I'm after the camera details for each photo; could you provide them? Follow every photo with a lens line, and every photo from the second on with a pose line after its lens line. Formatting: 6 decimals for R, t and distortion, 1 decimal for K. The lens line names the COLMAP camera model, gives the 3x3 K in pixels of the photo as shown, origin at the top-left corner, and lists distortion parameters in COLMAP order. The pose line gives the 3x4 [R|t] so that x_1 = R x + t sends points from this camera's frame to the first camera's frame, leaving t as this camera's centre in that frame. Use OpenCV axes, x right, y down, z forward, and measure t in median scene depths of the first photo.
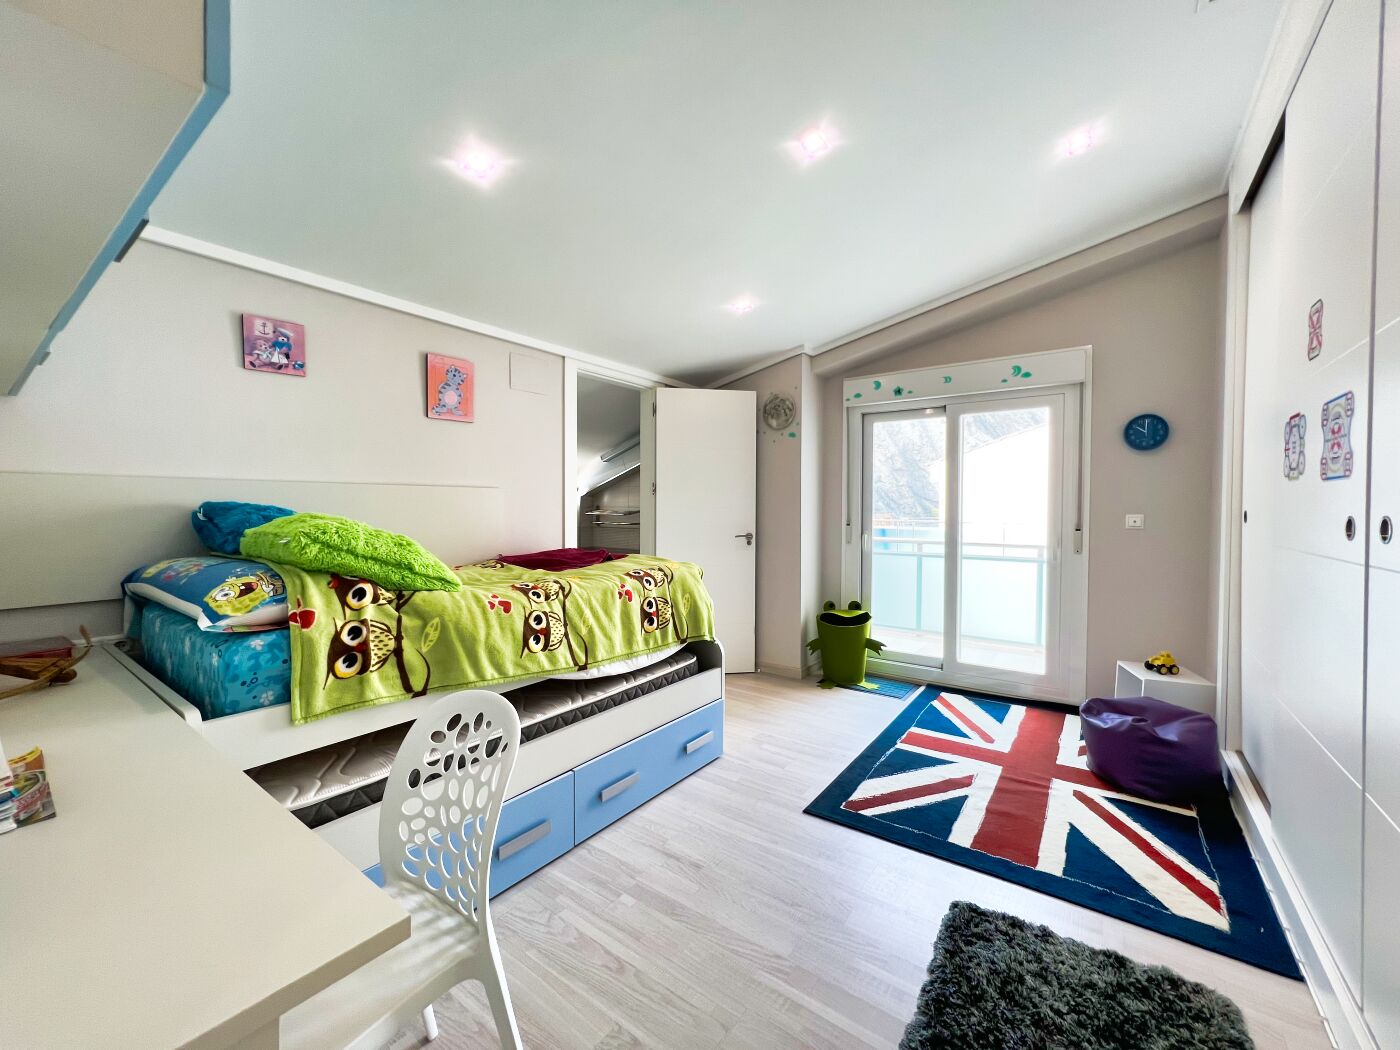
lens RADIAL K [[562.1, 0, 700.6], [0, 562.1, 521.4], [0, 0, 1]] dist [0.000733, 0.000218]
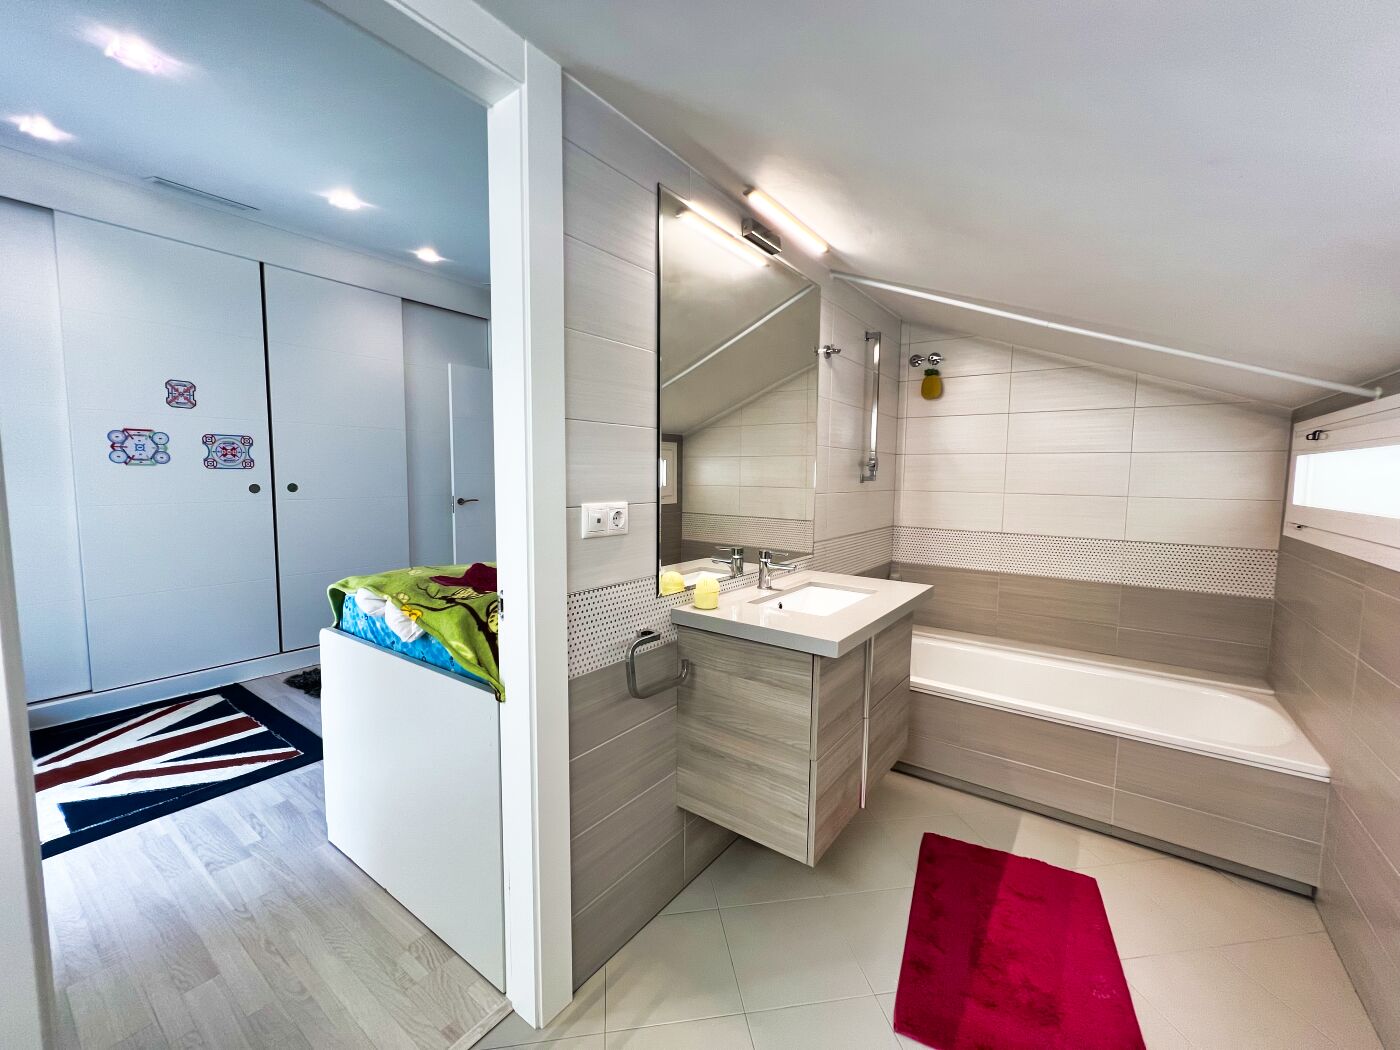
lens RADIAL K [[562.1, 0, 699.0], [0, 562.1, 523.9], [0, 0, 1]] dist [0.000733, 0.000218]
pose [[-0.999917, -0.010299, -0.007685, -0.537540], [-0.011061, 0.994220, 0.106792, -0.076323], [0.006541, 0.106868, -0.994252, 2.120978]]
